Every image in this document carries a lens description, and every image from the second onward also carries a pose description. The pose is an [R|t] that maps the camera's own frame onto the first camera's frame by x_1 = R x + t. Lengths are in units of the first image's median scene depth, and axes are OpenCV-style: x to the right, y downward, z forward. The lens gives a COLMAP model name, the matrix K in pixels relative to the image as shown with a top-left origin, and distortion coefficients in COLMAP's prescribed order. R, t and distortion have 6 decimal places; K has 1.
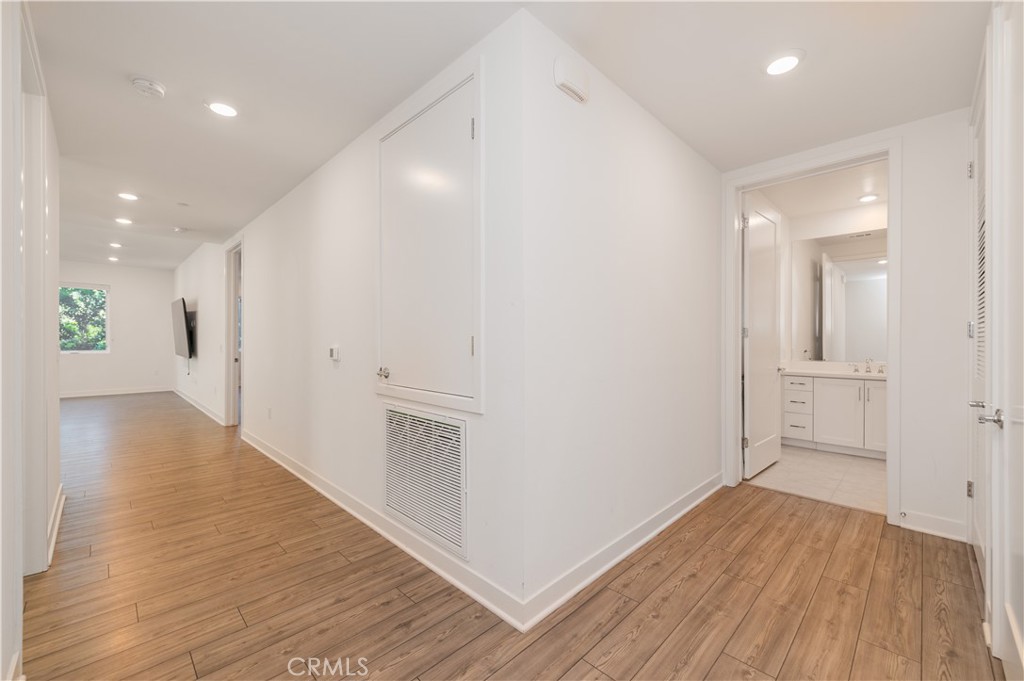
lens RADIAL K [[413.0, 0, 511.5], [0, 413.0, 342.1], [0, 0, 1]] dist [-0.000727, -0.000015]
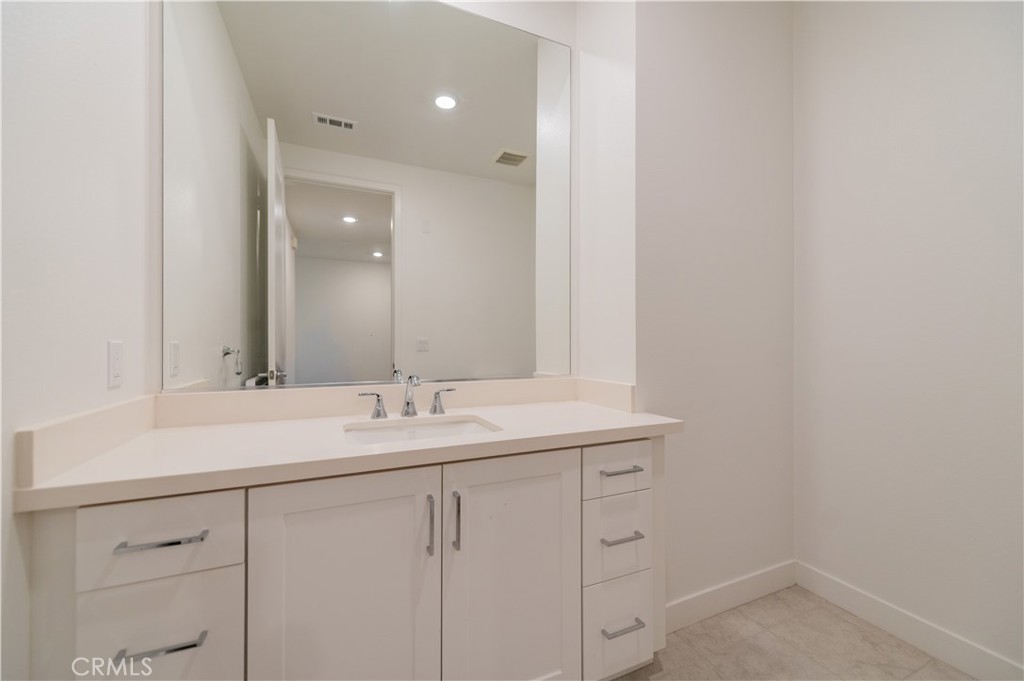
lens RADIAL K [[413.0, 0, 512.7], [0, 413.0, 342.1], [0, 0, 1]] dist [-0.000727, -0.000015]
pose [[0.360086, 0.001176, 0.932918, 0.583608], [-0.001041, 0.999999, -0.000858, 0.015164], [-0.932918, -0.000663, 0.360087, 0.797176]]
